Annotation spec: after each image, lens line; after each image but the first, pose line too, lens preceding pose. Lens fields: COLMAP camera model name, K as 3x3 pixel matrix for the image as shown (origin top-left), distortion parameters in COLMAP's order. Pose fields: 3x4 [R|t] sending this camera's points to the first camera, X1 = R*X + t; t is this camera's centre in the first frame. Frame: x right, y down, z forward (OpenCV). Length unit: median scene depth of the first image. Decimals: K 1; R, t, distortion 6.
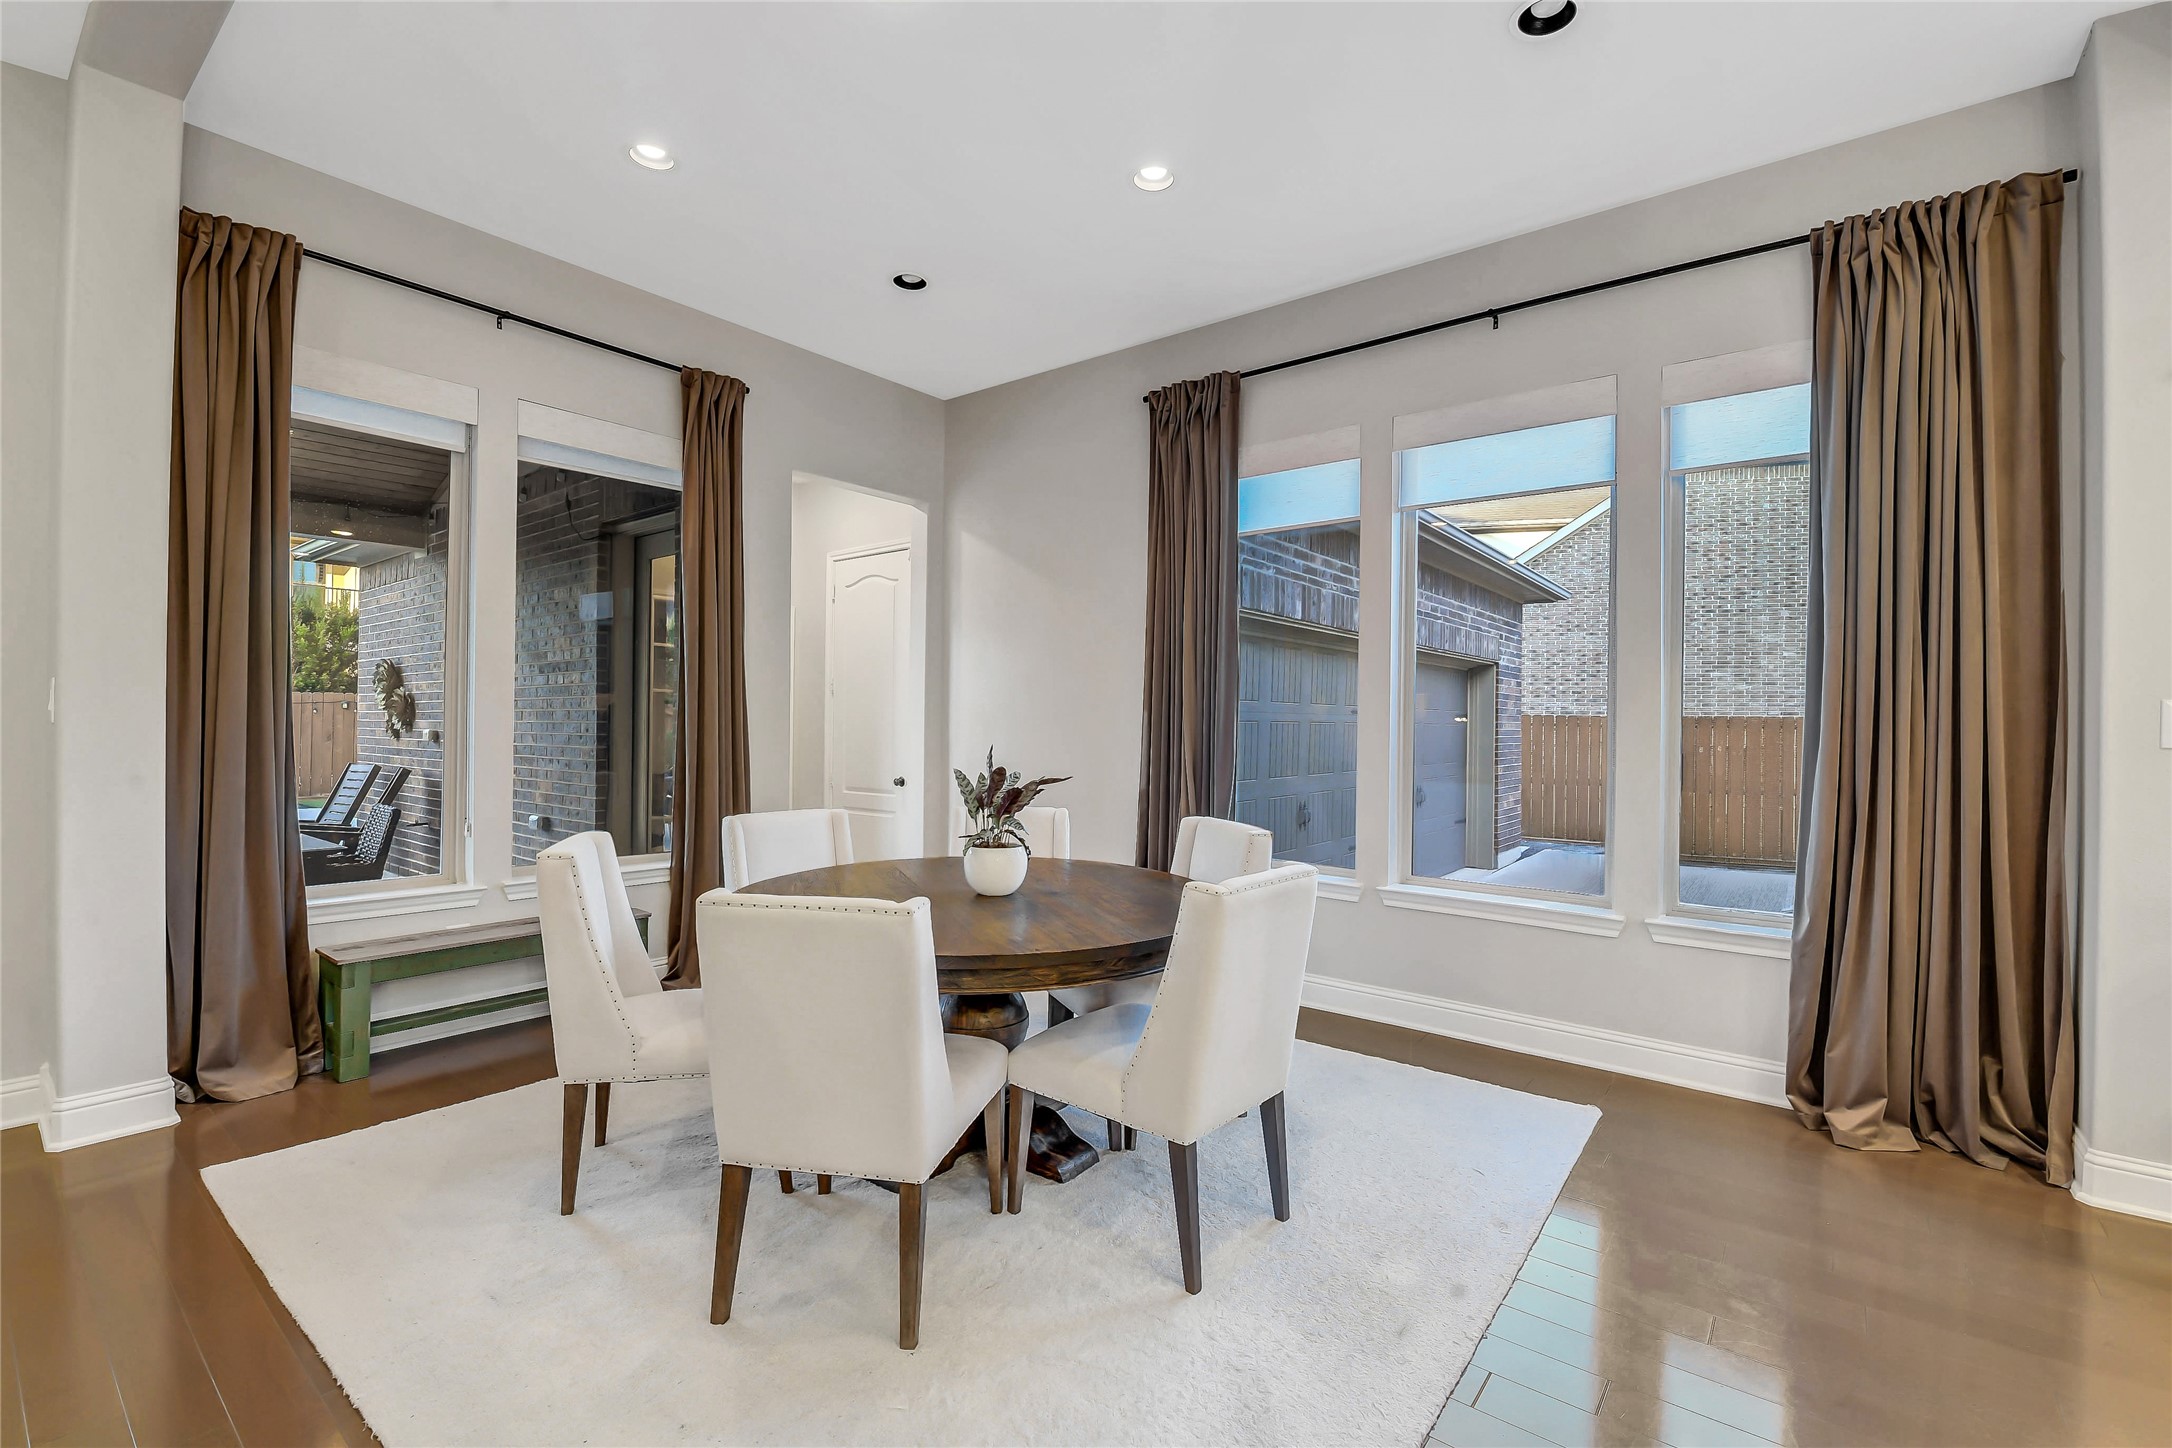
lens RADIAL K [[940.1, 0, 1082.2], [0, 940.1, 724.7], [0, 0, 1]] dist [-0.008631, -0.006061]
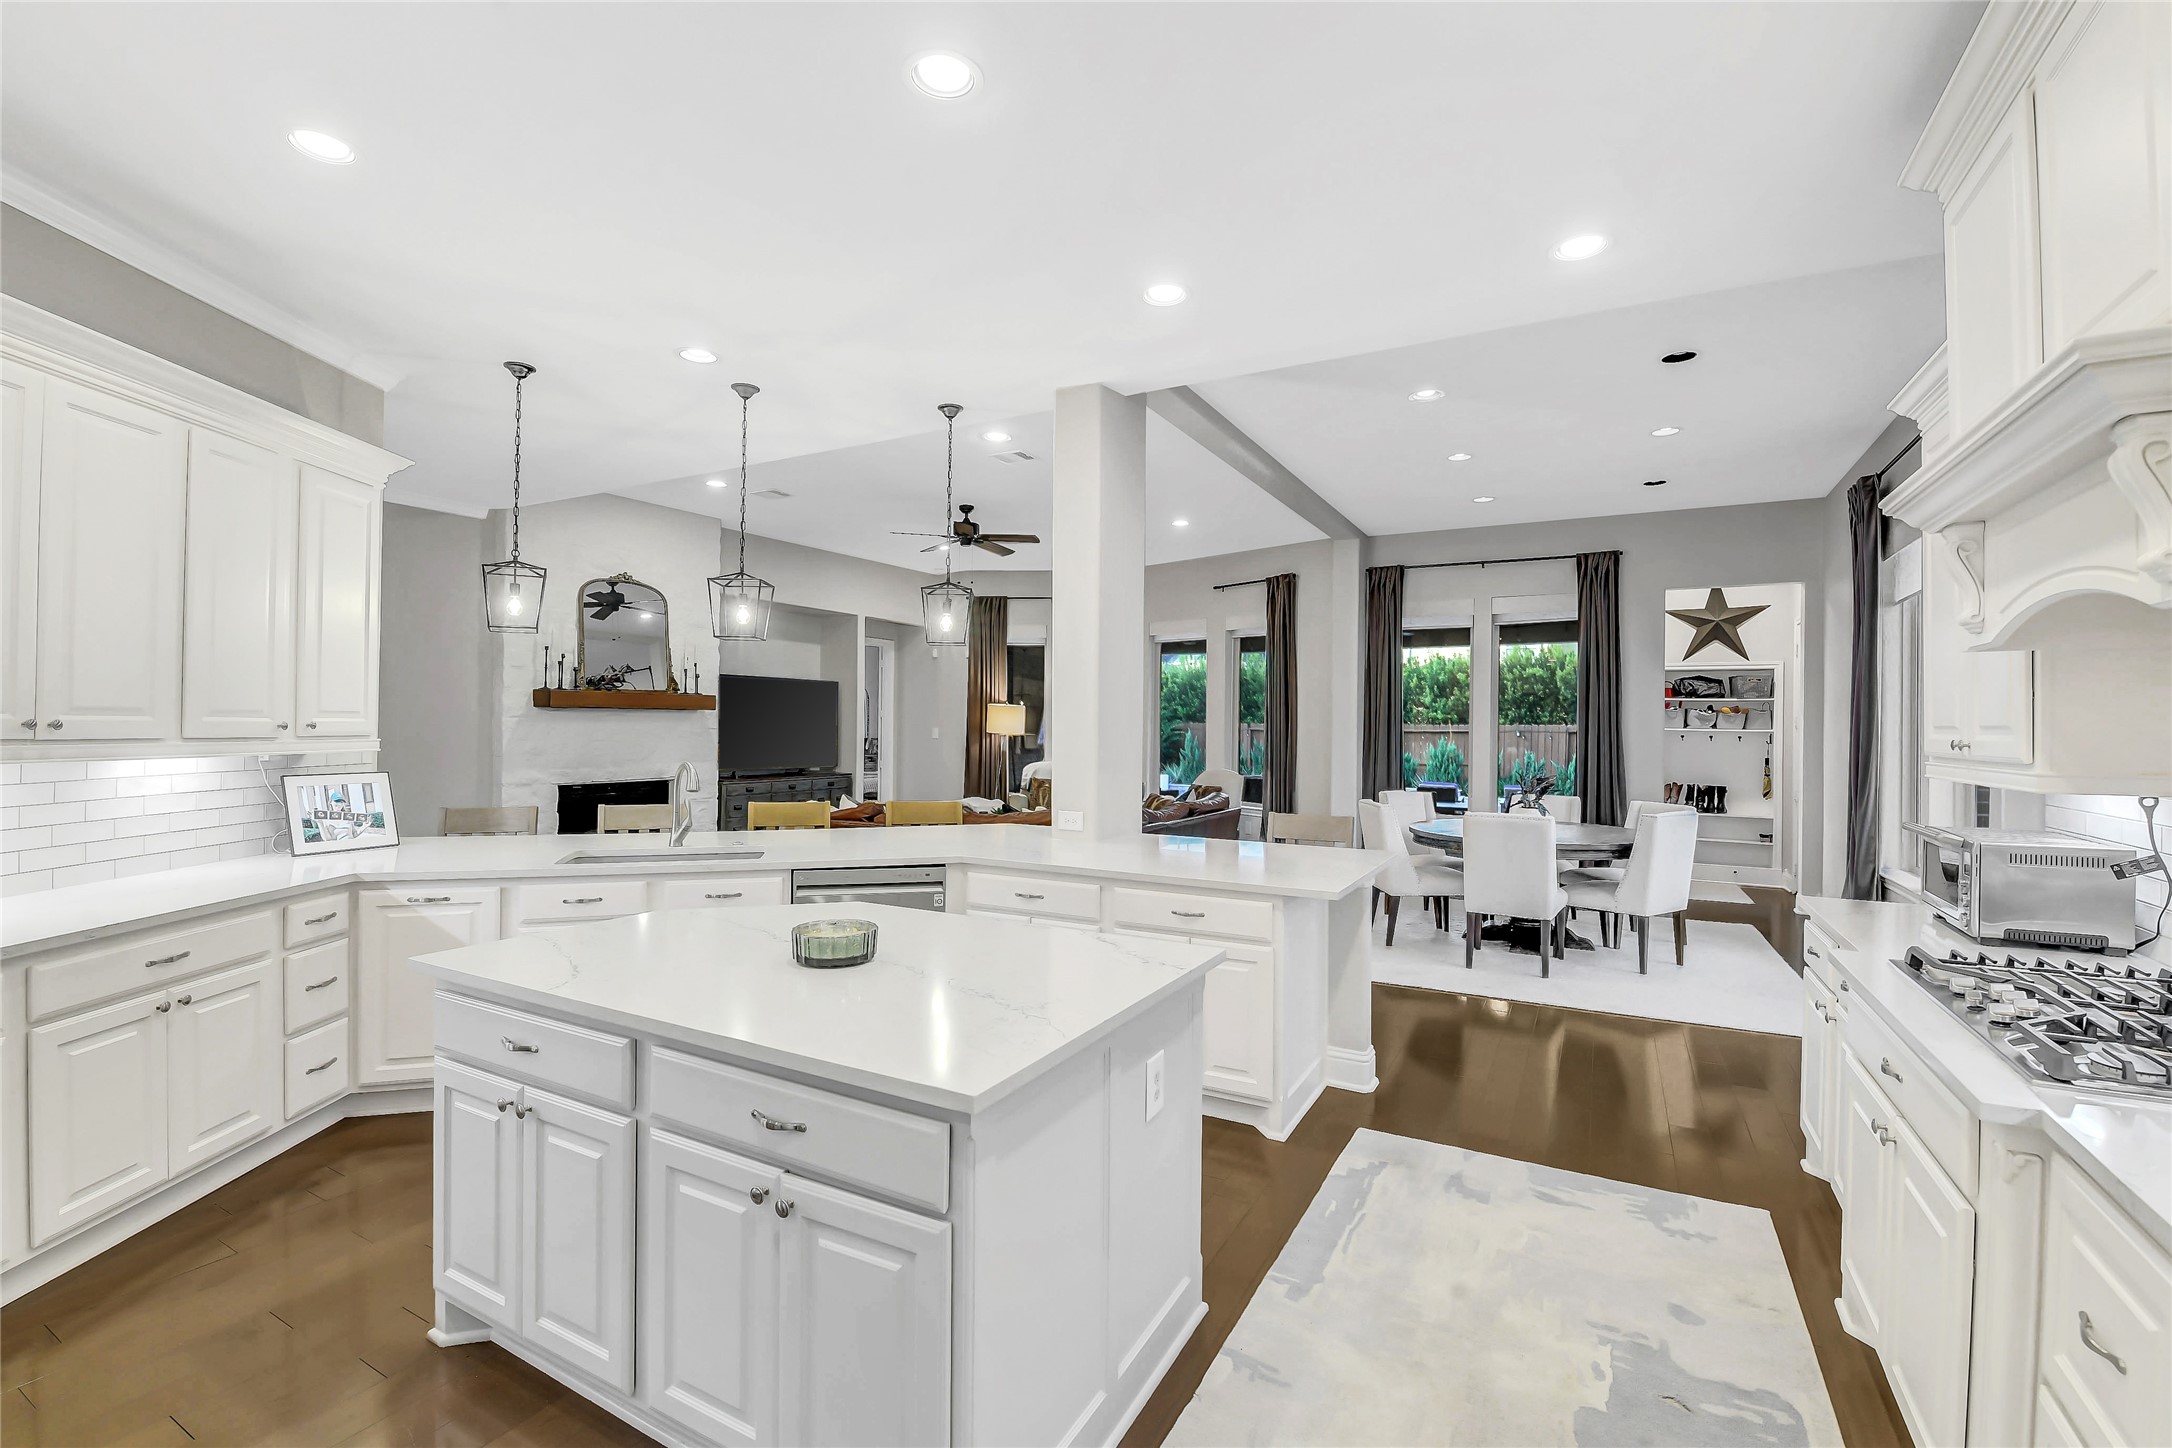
lens RADIAL K [[940.1, 0, 1087.8], [0, 940.1, 725.6], [0, 0, 1]] dist [-0.008631, -0.006061]
pose [[0.168278, -0.016311, -0.985605, 1.221873], [-0.011415, 0.999764, -0.018495, -0.005004], [0.985673, 0.014363, 0.168052, -0.247155]]
